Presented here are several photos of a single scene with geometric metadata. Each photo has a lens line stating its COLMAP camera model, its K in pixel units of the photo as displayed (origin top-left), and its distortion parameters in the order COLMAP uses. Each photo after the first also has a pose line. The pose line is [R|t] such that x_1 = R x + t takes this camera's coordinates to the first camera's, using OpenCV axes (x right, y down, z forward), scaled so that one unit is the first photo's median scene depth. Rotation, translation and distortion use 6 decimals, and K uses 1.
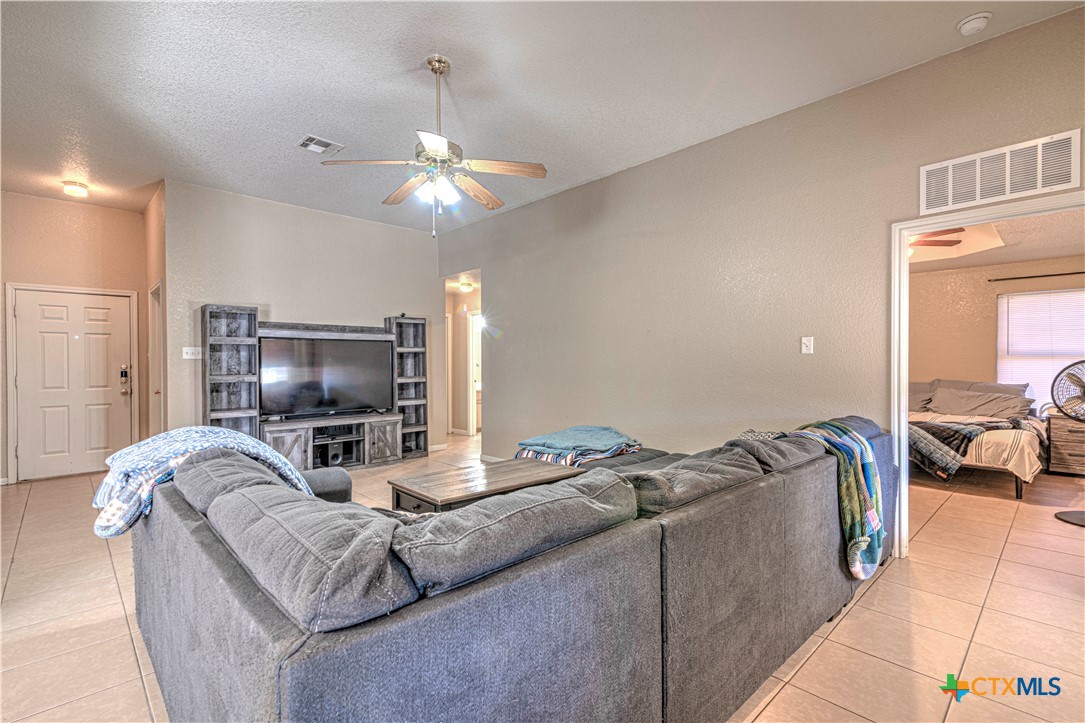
lens RADIAL K [[489.5, 0, 543.4], [0, 489.5, 363.4], [0, 0, 1]] dist [0.015036, -0.000225]
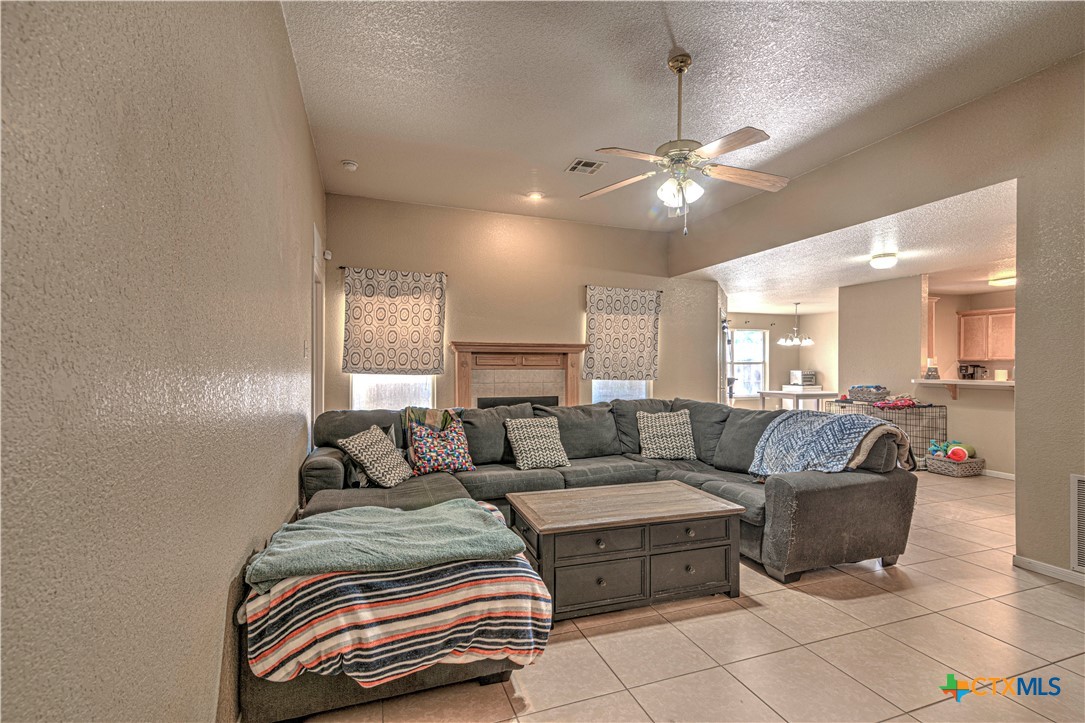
lens RADIAL K [[489.5, 0, 543.4], [0, 489.5, 363.4], [0, 0, 1]] dist [0.015036, -0.000225]
pose [[-0.914426, 0.001996, 0.404747, -0.358635], [0.000369, 0.999992, -0.004098, -0.005028], [-0.404752, -0.003598, -0.914419, 1.996578]]
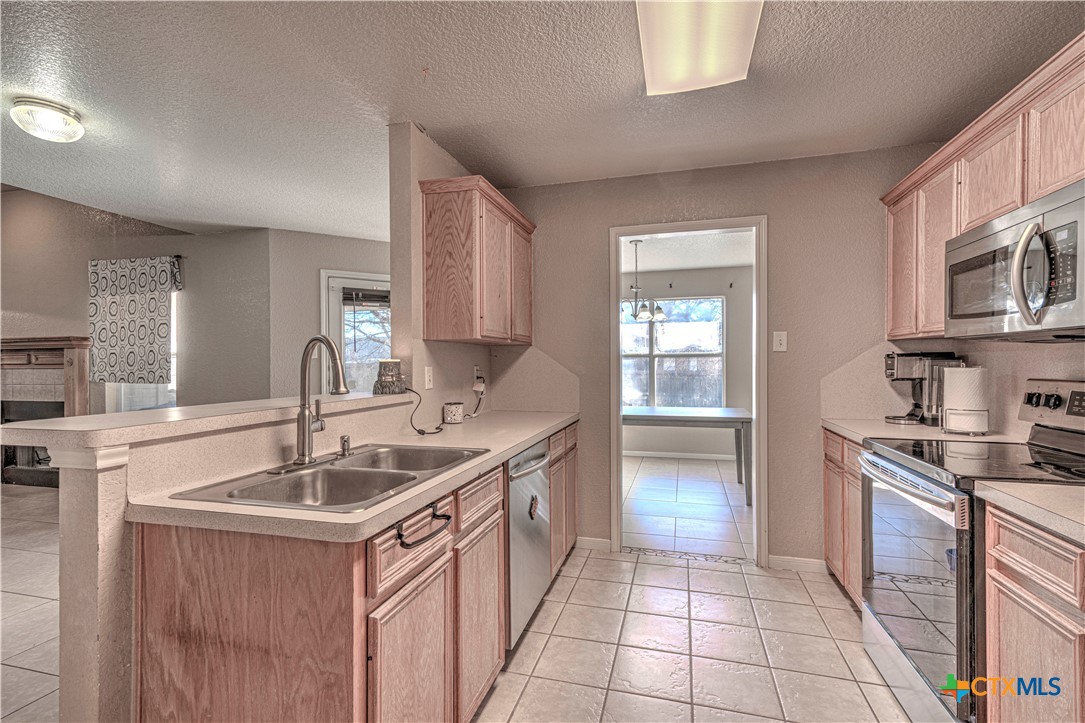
lens RADIAL K [[489.5, 0, 543.4], [0, 489.5, 363.4], [0, 0, 1]] dist [0.015036, -0.000225]
pose [[-0.504434, 0.005930, 0.863430, -1.827790], [0.008049, 0.999965, -0.002165, 0.009766], [-0.863413, 0.005858, -0.504464, -0.395979]]
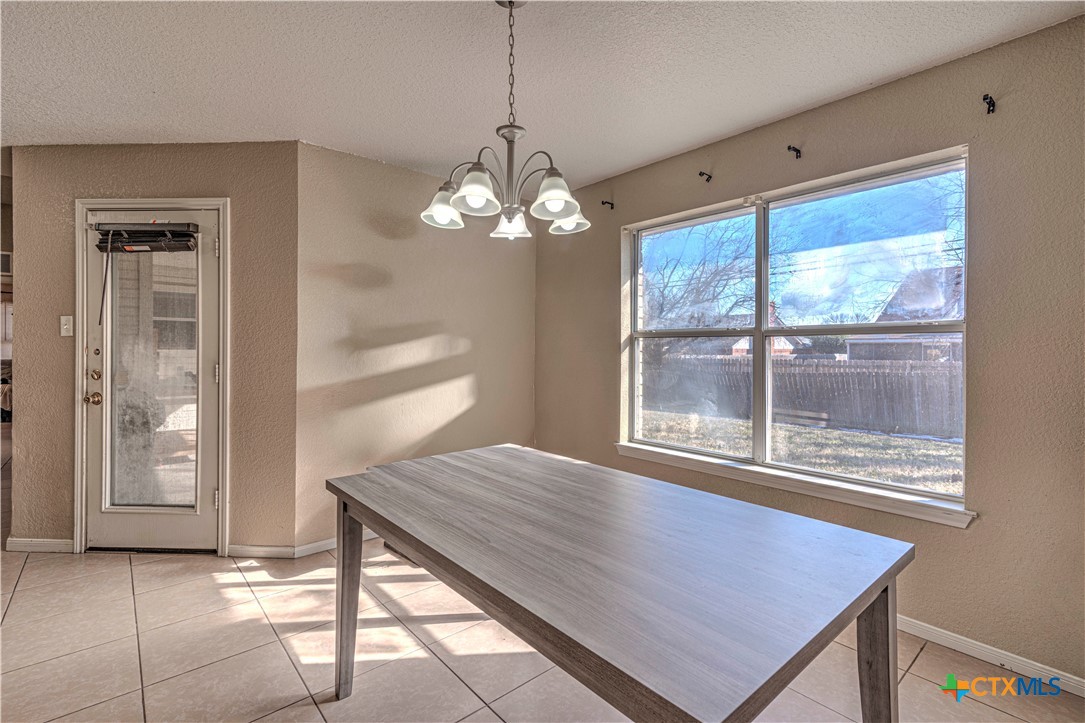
lens RADIAL K [[498.5, 0, 542.5], [0, 498.5, 345.5], [0, 0, 1]] dist [0.014536, -0.000055]
pose [[0.057604, 0.006854, 0.998316, -1.134884], [-0.001950, 0.999975, -0.006753, 0.009630], [-0.998338, -0.001558, 0.057616, -1.559574]]
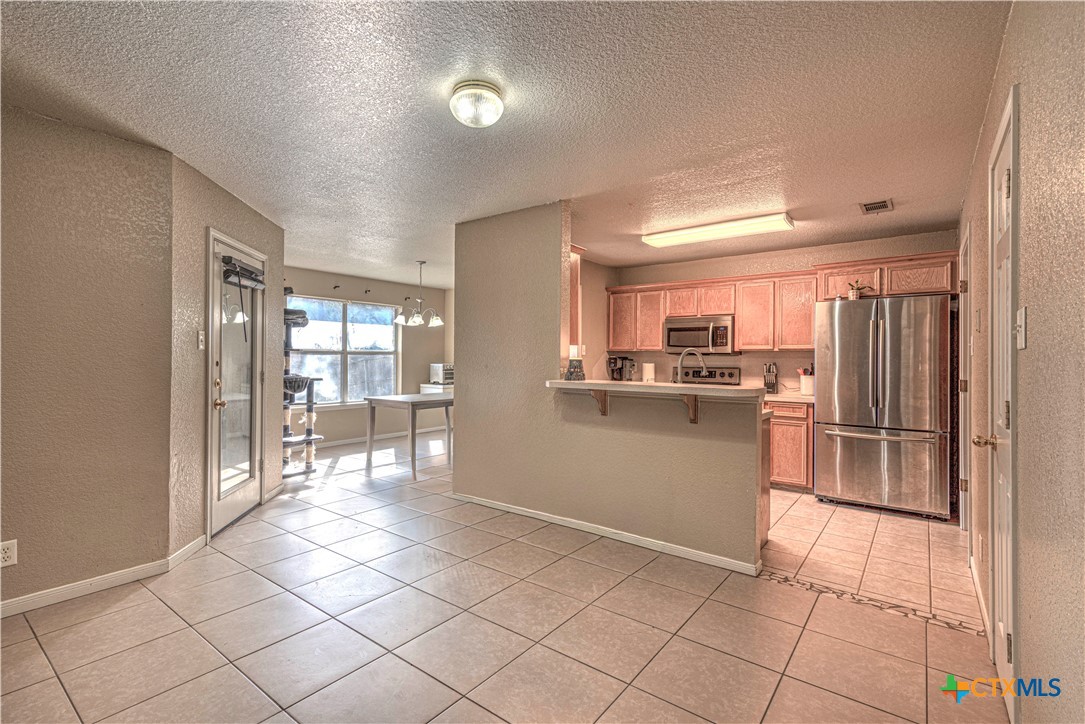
lens RADIAL K [[498.1, 0, 531.1], [0, 498.1, 355.7], [0, 0, 1]] dist [0.002541, 0.000109]
pose [[-0.990856, -0.005394, -0.134818, -0.741656], [-0.004740, 0.999975, -0.005172, 0.000934], [0.134843, -0.004486, -0.990857, 0.629264]]
